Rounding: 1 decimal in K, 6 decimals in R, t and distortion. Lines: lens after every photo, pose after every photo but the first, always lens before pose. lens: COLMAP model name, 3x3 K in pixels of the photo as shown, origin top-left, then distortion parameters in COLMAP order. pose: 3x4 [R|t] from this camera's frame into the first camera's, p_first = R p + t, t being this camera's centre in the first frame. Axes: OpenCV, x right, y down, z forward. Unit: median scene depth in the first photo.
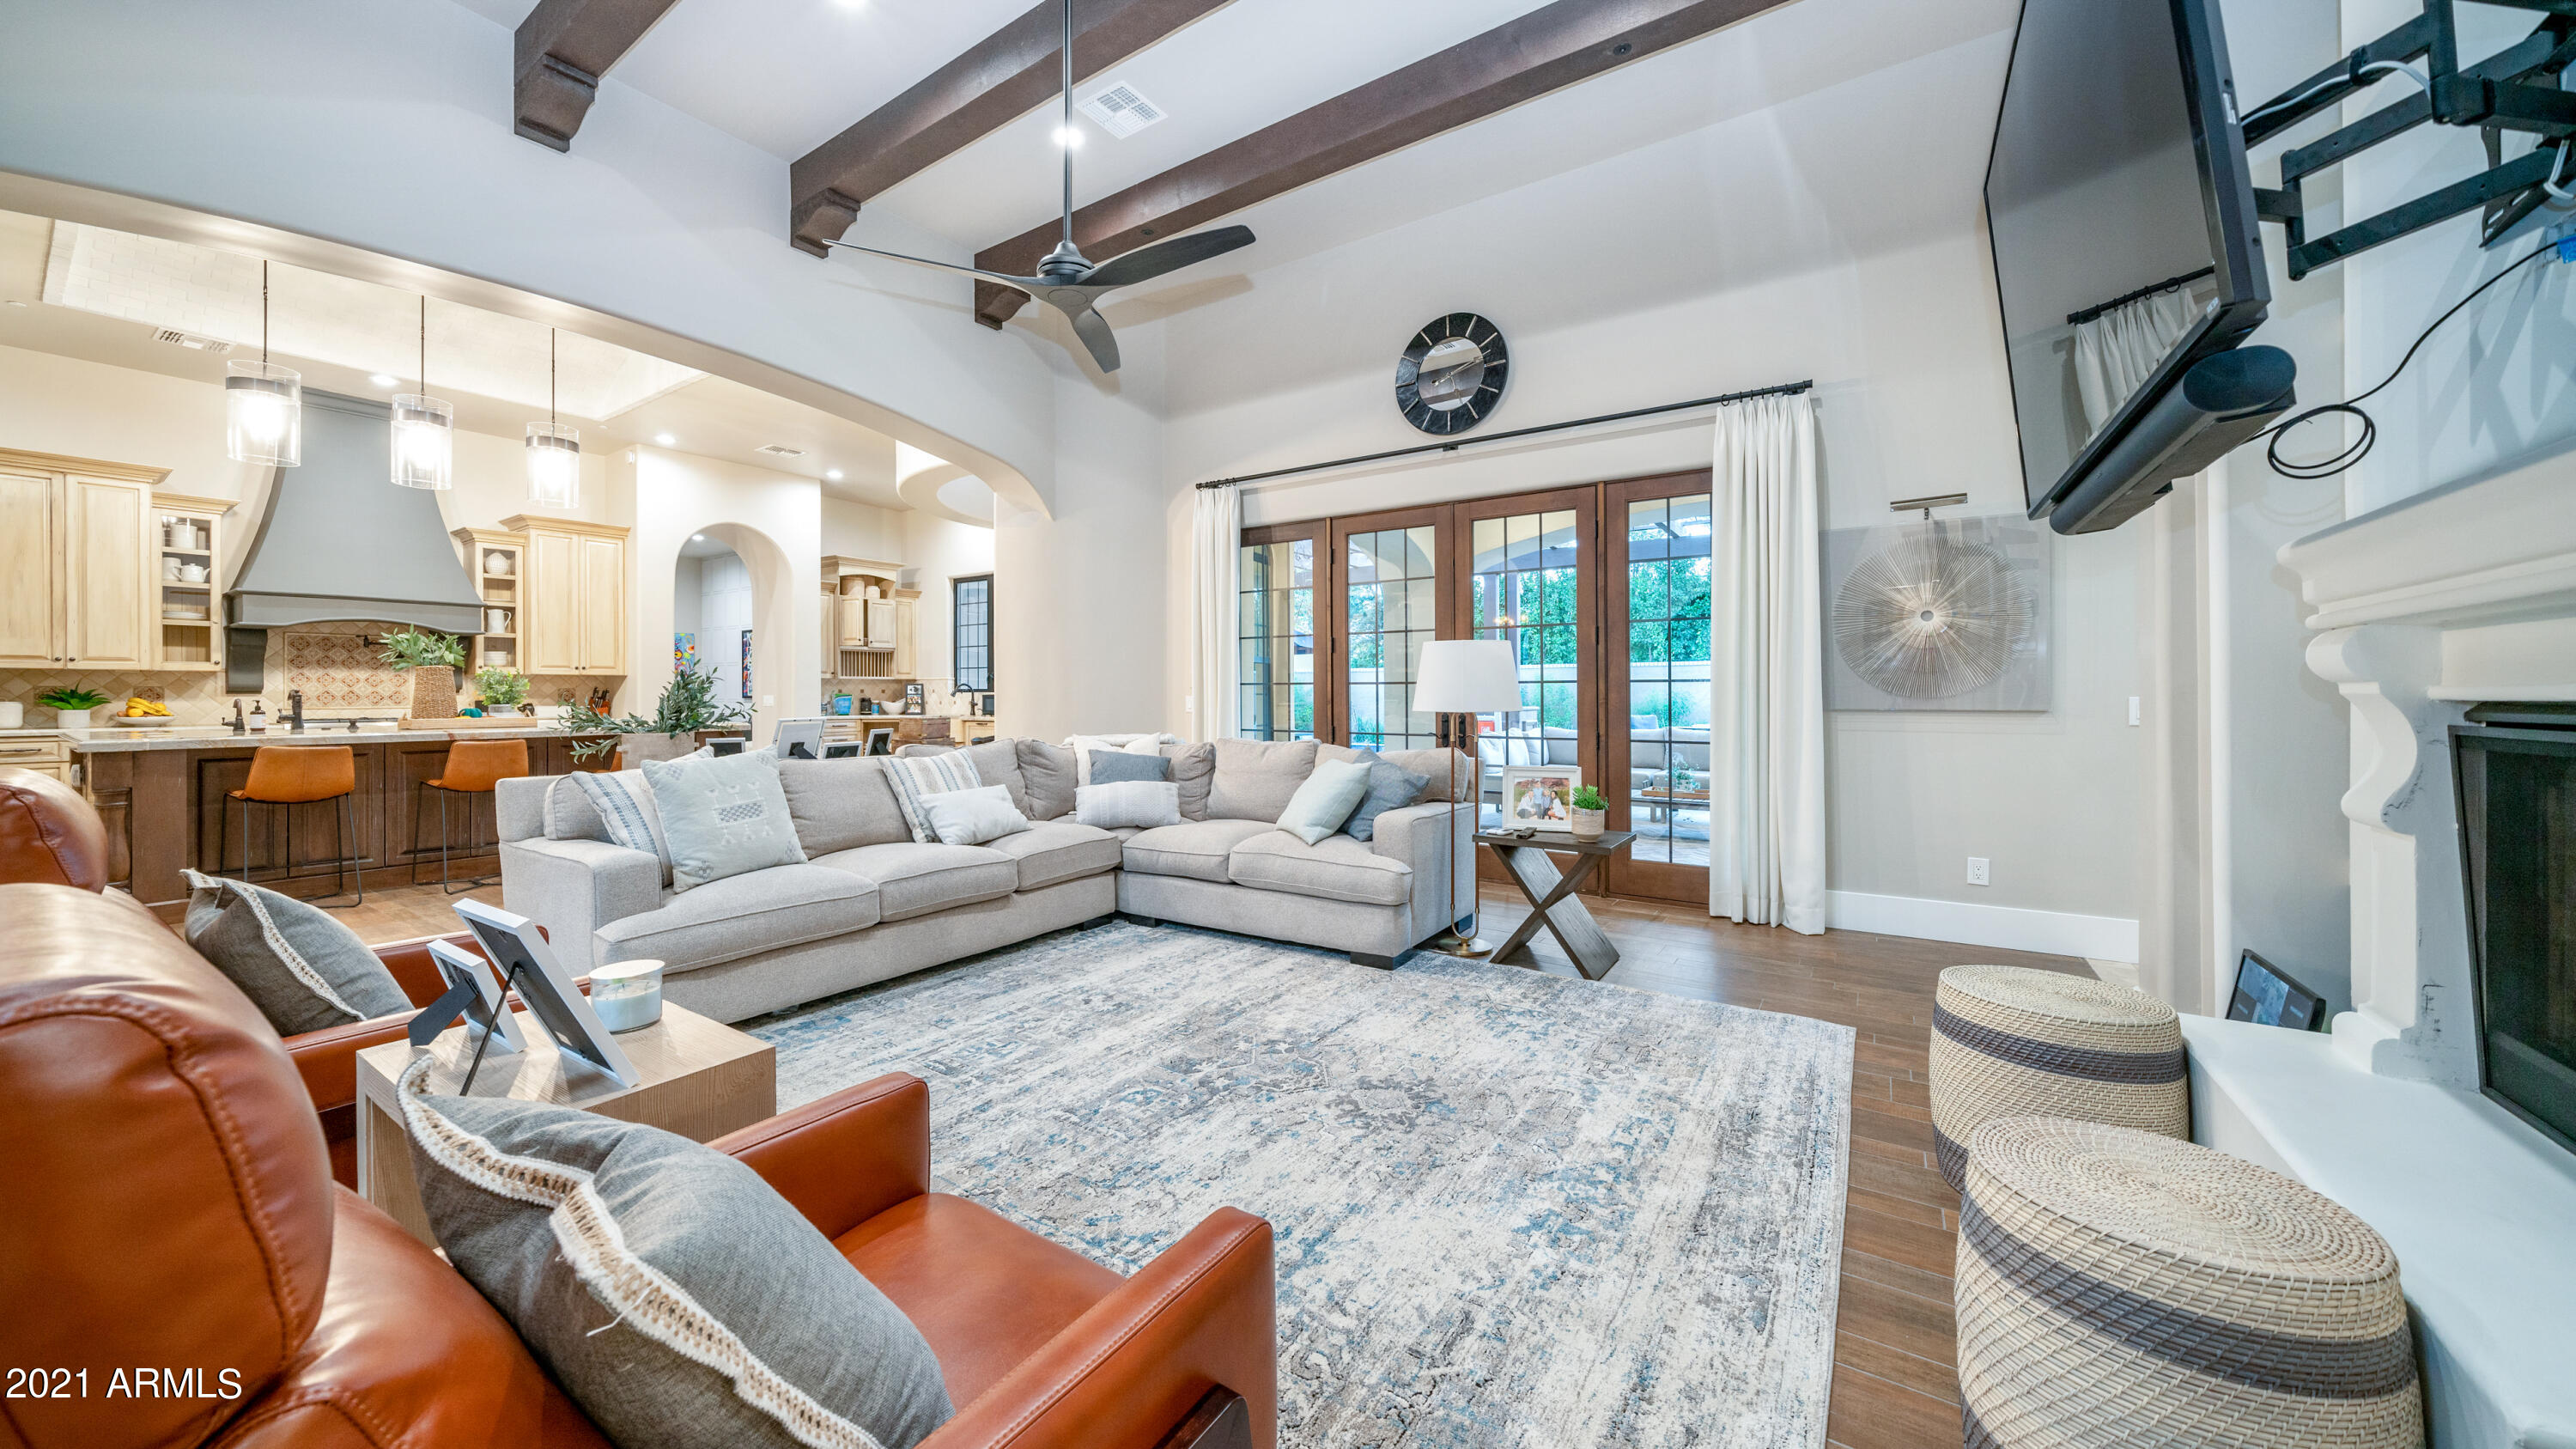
lens RADIAL K [[898.3, 0, 1266.9], [0, 898.3, 693.2], [0, 0, 1]] dist [-0.005806, 0.000201]
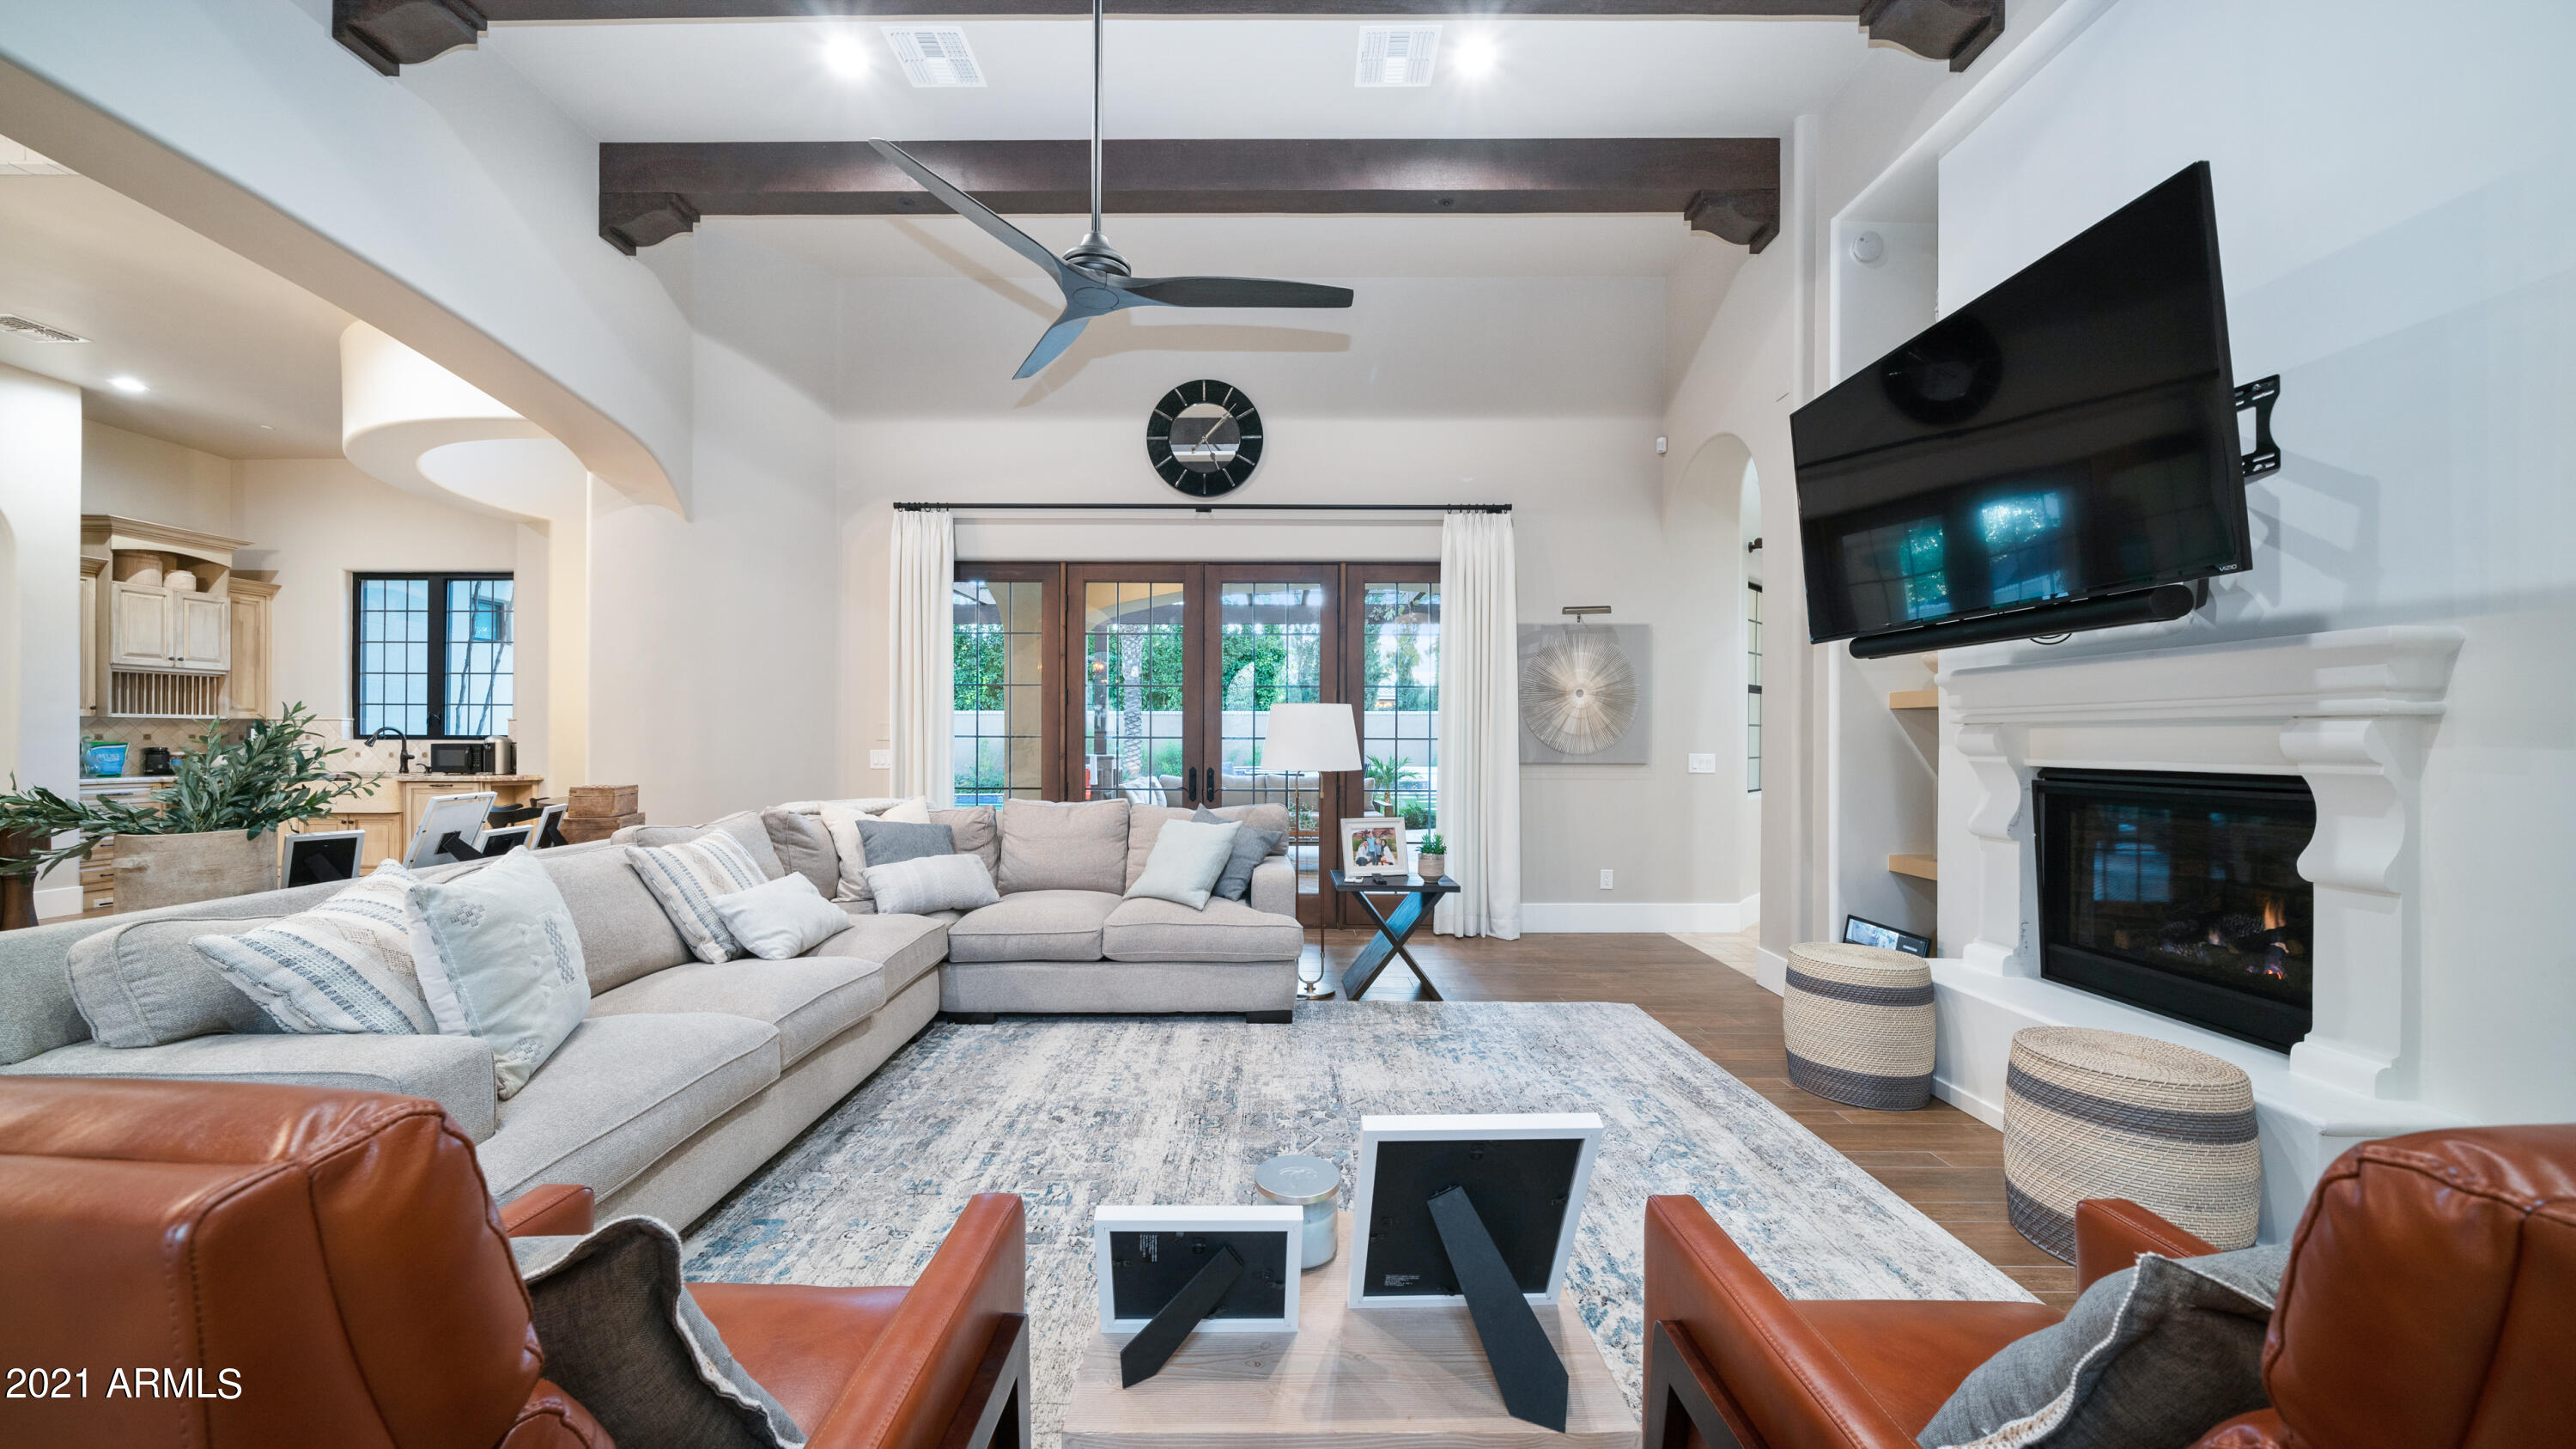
lens RADIAL K [[891.3, 0, 1271.0], [0, 891.3, 743.8], [0, 0, 1]] dist [-0.007020, 0.000324]
pose [[0.828221, 0.002048, 0.560398, -0.334578], [-0.006190, 0.999966, 0.005494, -0.013100], [-0.560368, -0.008019, 0.828205, 0.123711]]
